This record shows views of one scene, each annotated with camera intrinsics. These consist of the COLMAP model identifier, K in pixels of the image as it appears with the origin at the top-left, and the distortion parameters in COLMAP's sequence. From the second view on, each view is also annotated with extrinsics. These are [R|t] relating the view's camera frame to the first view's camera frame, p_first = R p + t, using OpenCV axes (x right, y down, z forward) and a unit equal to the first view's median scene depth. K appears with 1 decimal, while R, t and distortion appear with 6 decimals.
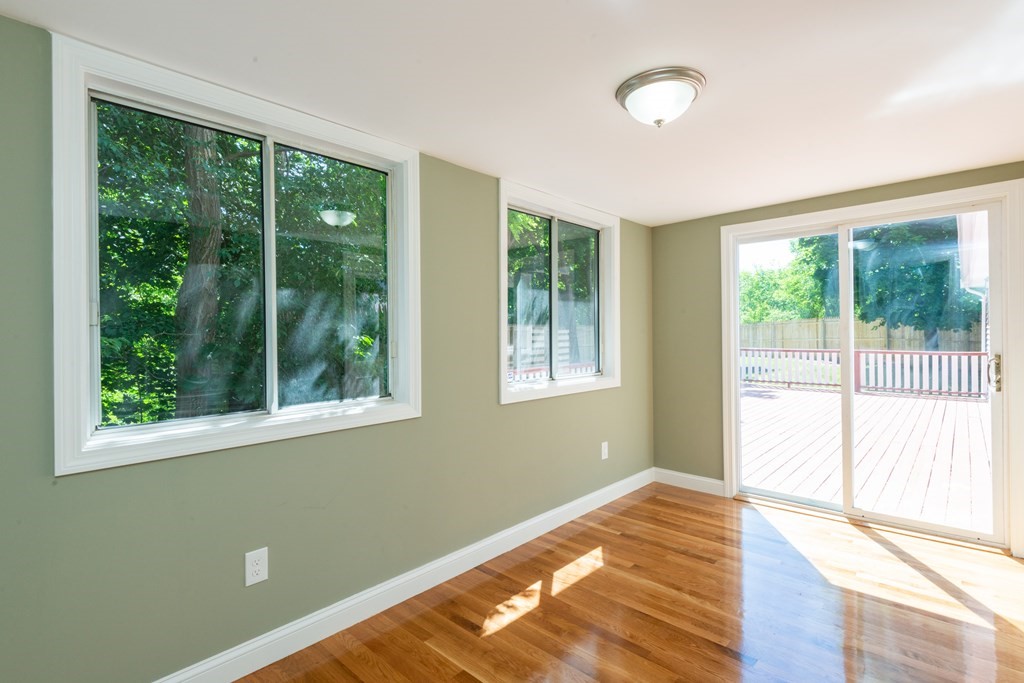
lens RADIAL K [[470.7, 0, 518.4], [0, 470.7, 340.3], [0, 0, 1]] dist [0.003221, -0.000867]
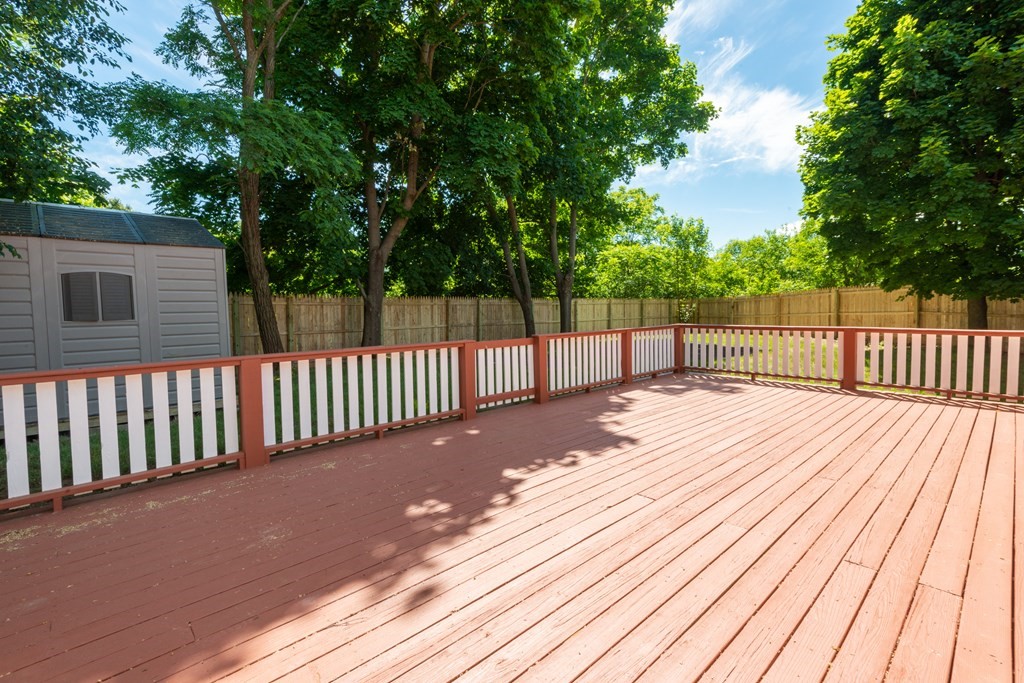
lens RADIAL K [[460.6, 0, 509.2], [0, 460.6, 339.5], [0, 0, 1]] dist [0.018912, -0.005038]
pose [[0.997489, 0.001223, -0.070814, 0.578263], [0.002279, 0.998779, 0.049347, 0.007799], [0.070788, -0.049384, 0.996268, 0.641768]]
